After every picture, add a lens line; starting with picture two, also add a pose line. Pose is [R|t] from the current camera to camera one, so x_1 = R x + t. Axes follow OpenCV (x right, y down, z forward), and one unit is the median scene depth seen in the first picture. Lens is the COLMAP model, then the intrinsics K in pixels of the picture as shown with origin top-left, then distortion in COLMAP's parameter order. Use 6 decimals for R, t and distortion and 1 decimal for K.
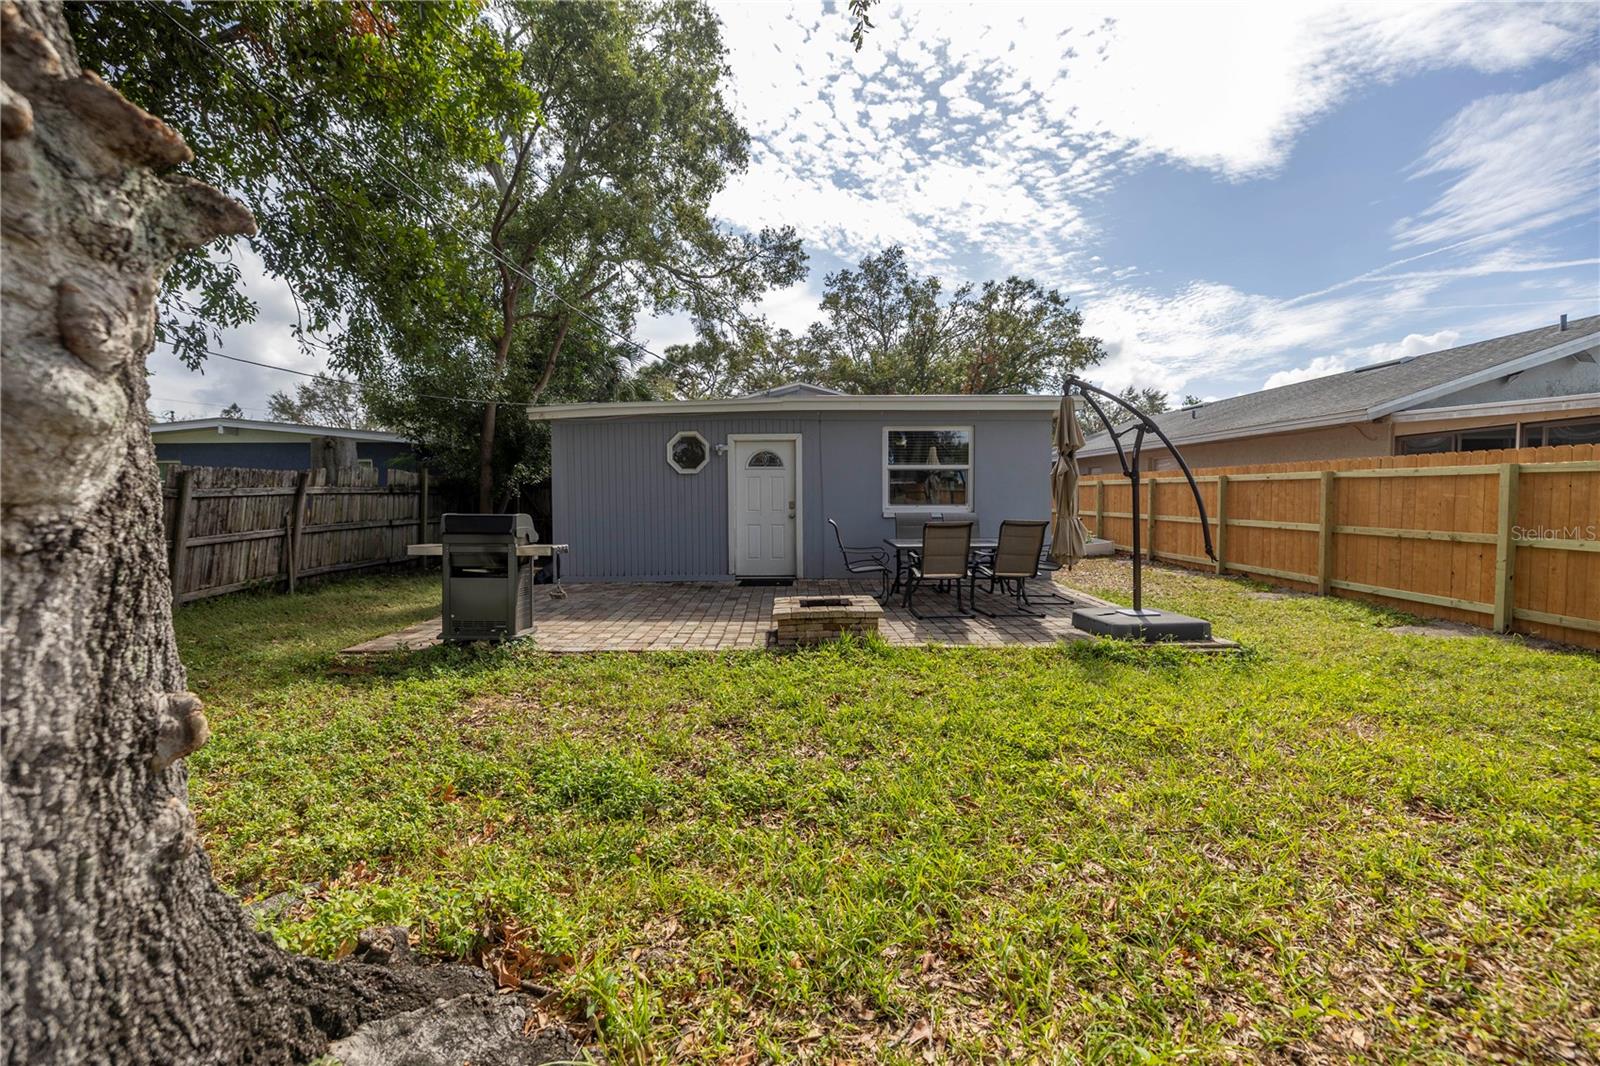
lens RADIAL K [[671.5, 0, 793.4], [0, 671.5, 528.7], [0, 0, 1]] dist [0.001920, -0.001897]
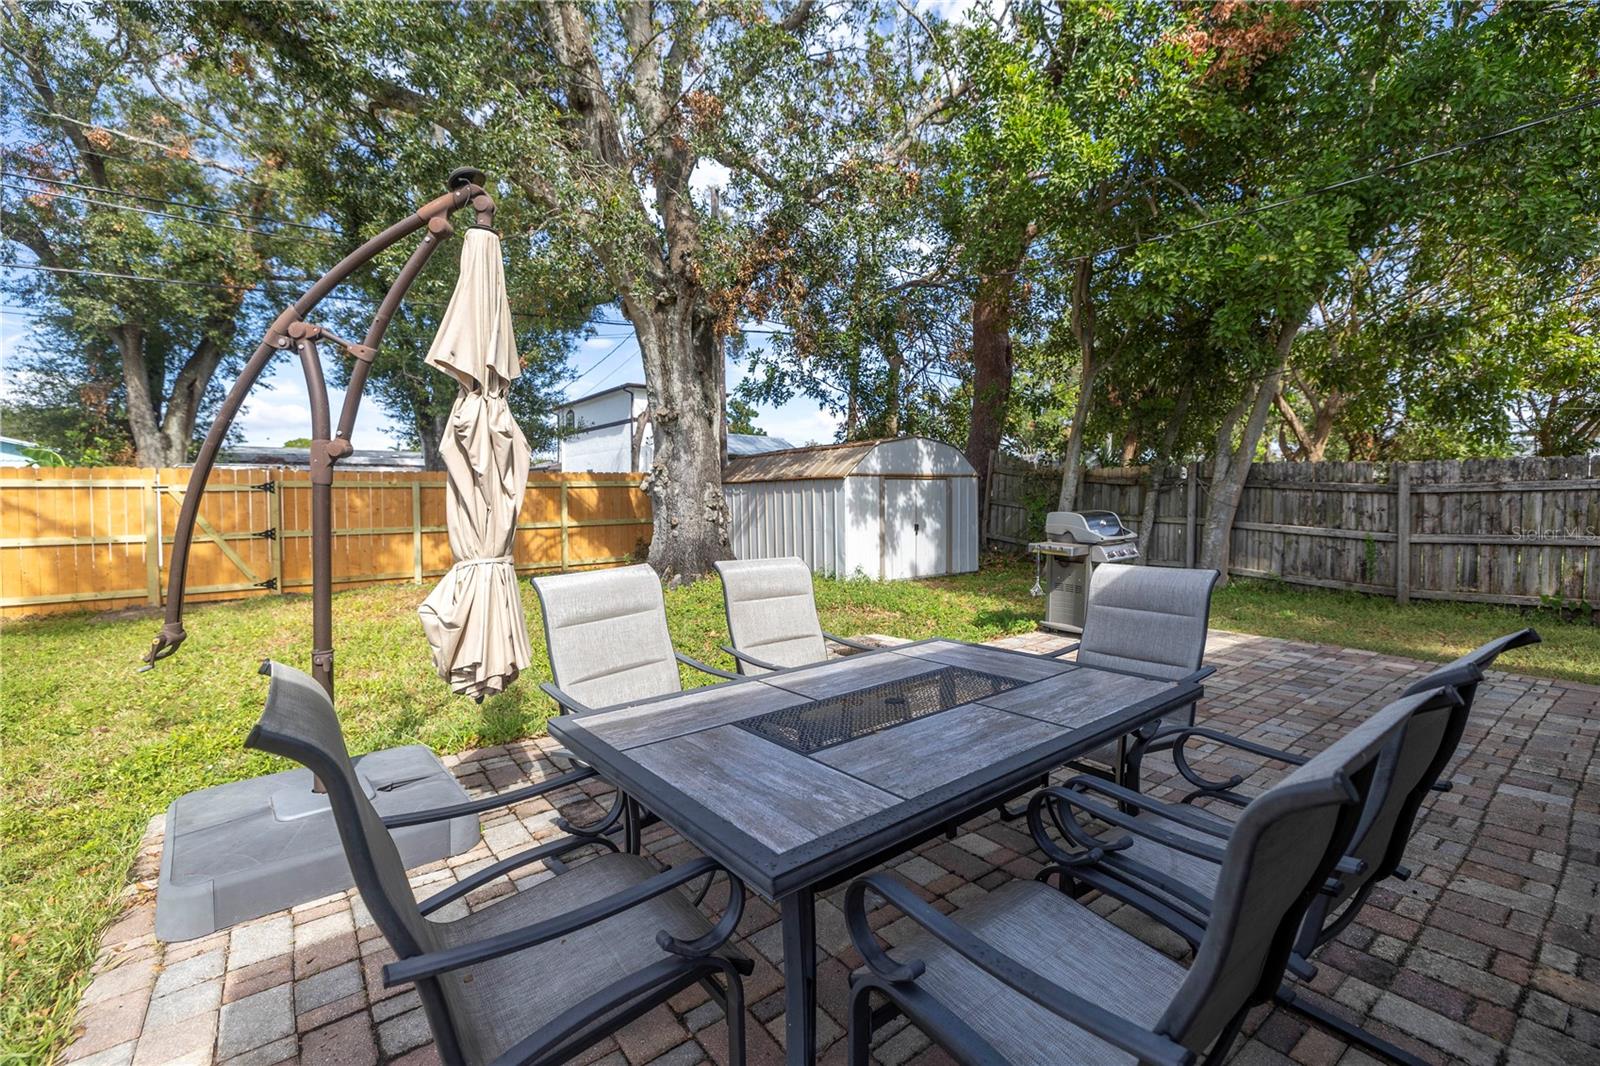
lens RADIAL K [[671.5, 0, 790.3], [0, 671.5, 520.7], [0, 0, 1]] dist [0.001920, -0.001897]
pose [[-0.799627, 0.032153, -0.599636, 0.334019], [-0.020922, 0.996467, 0.081331, -0.050244], [0.600132, 0.077581, -0.796130, 0.940265]]
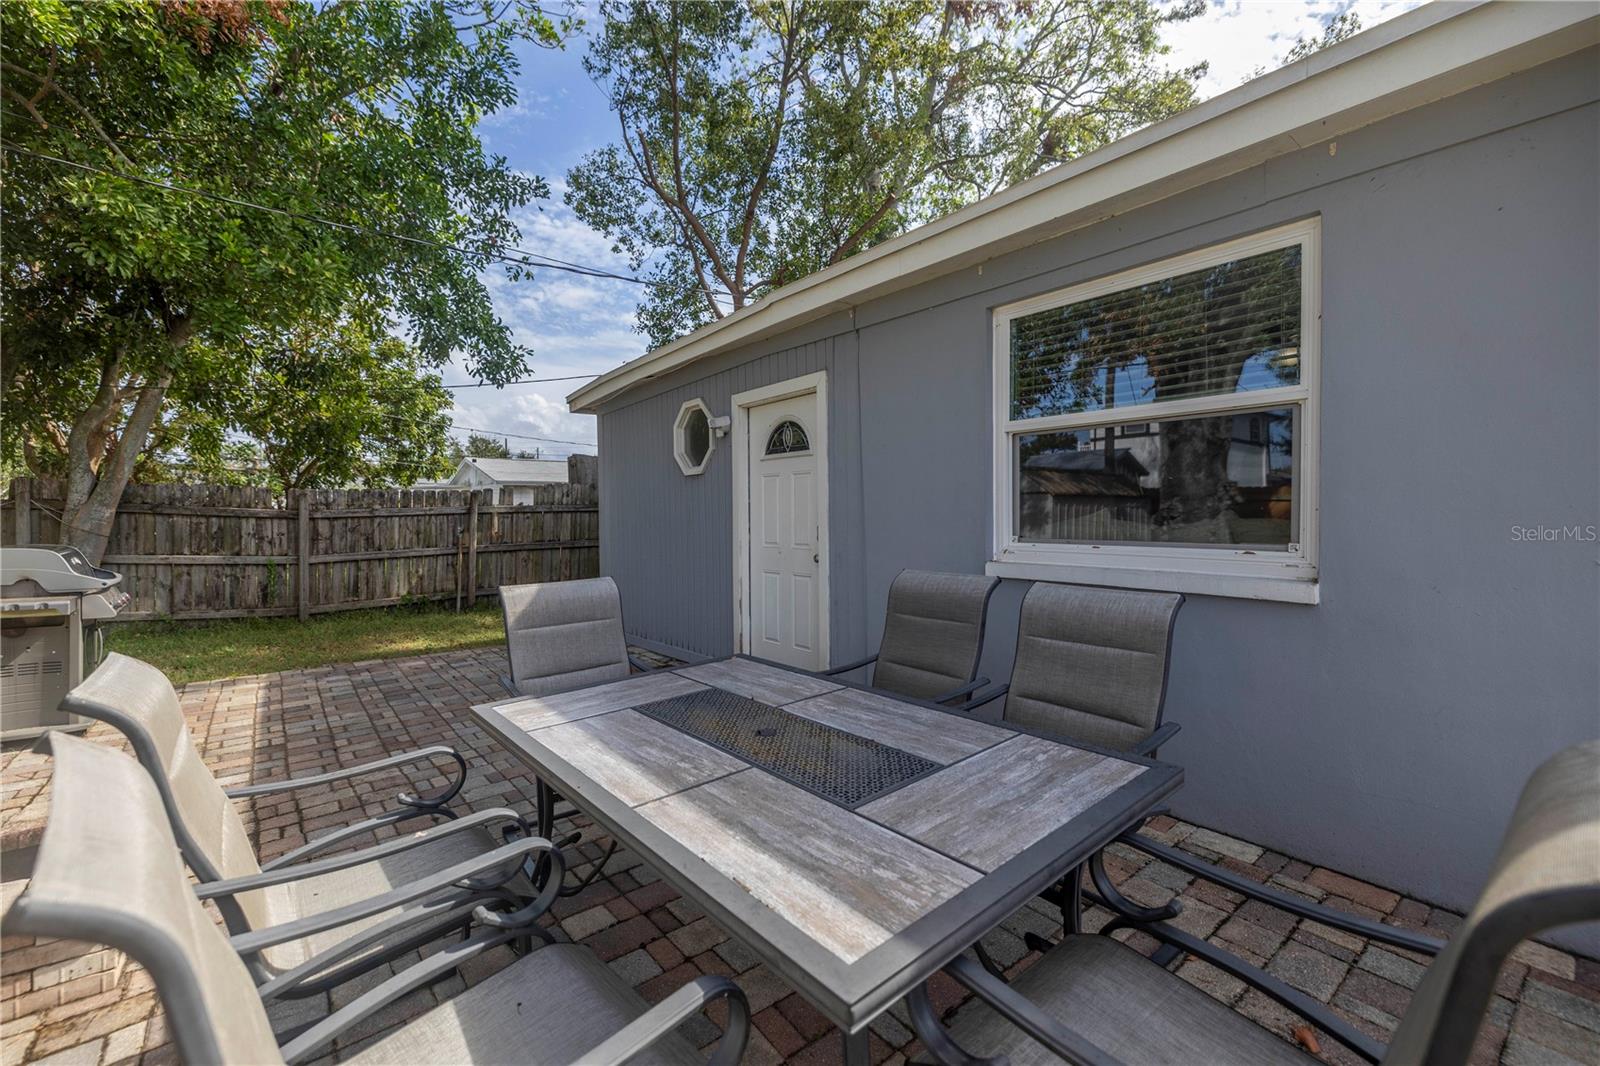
lens RADIAL K [[671.5, 0, 791.8], [0, 671.5, 532.5], [0, 0, 1]] dist [0.001920, -0.001897]
pose [[0.620905, 0.020849, -0.783608, 0.336887], [-0.030939, 0.999519, 0.002079, -0.036685], [0.783275, 0.022953, 0.621252, 0.706682]]
